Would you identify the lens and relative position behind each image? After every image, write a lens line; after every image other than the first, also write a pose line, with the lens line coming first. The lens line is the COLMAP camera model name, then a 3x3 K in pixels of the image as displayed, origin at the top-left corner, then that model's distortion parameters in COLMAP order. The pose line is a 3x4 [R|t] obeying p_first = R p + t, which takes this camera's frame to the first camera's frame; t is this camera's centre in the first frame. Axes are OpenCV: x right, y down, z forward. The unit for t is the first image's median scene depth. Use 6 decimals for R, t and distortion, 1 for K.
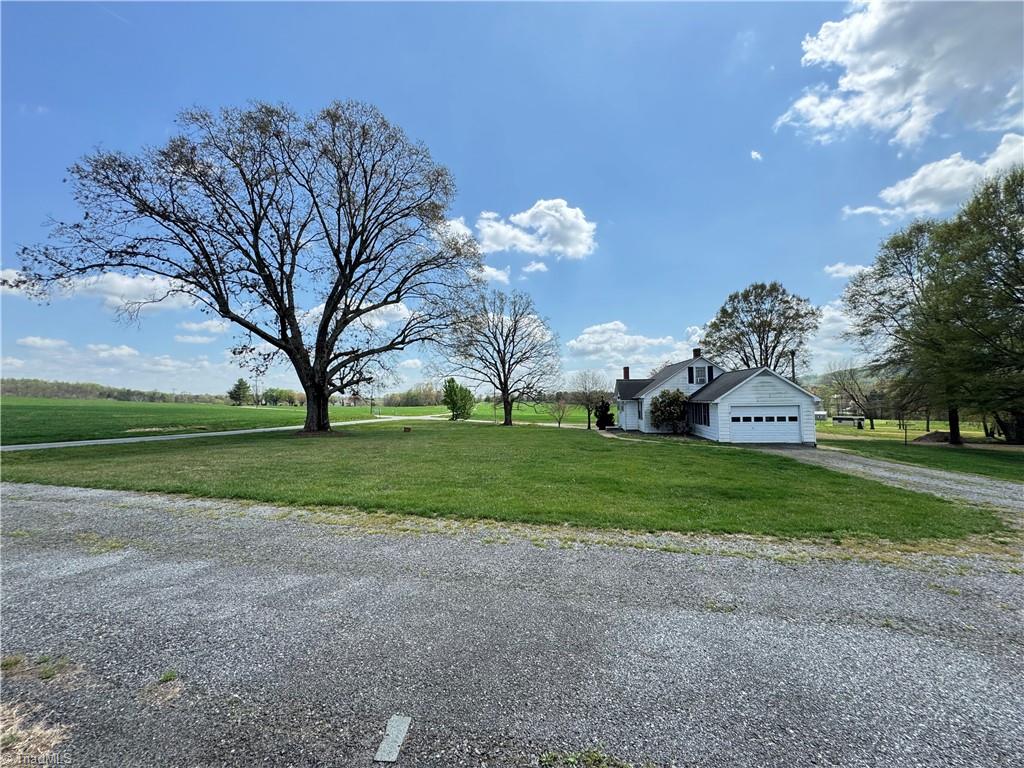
lens RADIAL K [[409.7, 0, 507.9], [0, 409.7, 385.5], [0, 0, 1]] dist [-0.001913, 0.000104]
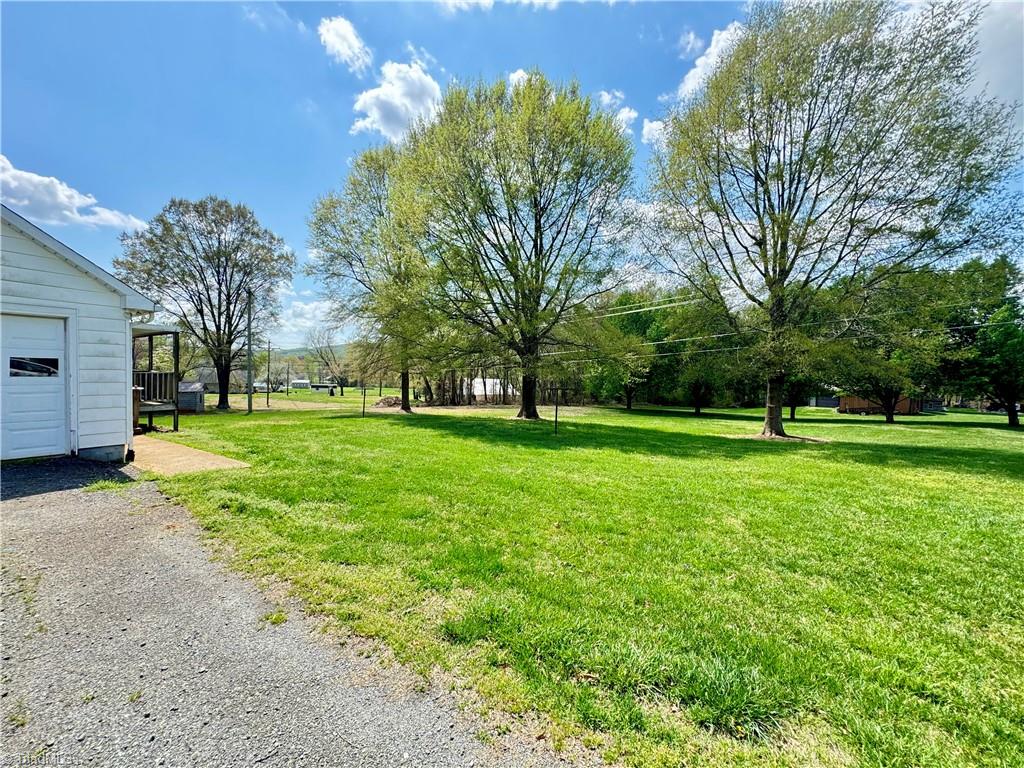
lens RADIAL K [[409.7, 0, 509.5], [0, 409.7, 384.7], [0, 0, 1]] dist [-0.001913, 0.000104]
pose [[0.448640, -0.002292, 0.893709, 0.196679], [-0.062478, 0.997470, 0.033922, 0.021371], [-0.891526, -0.071056, 0.447362, 0.200411]]
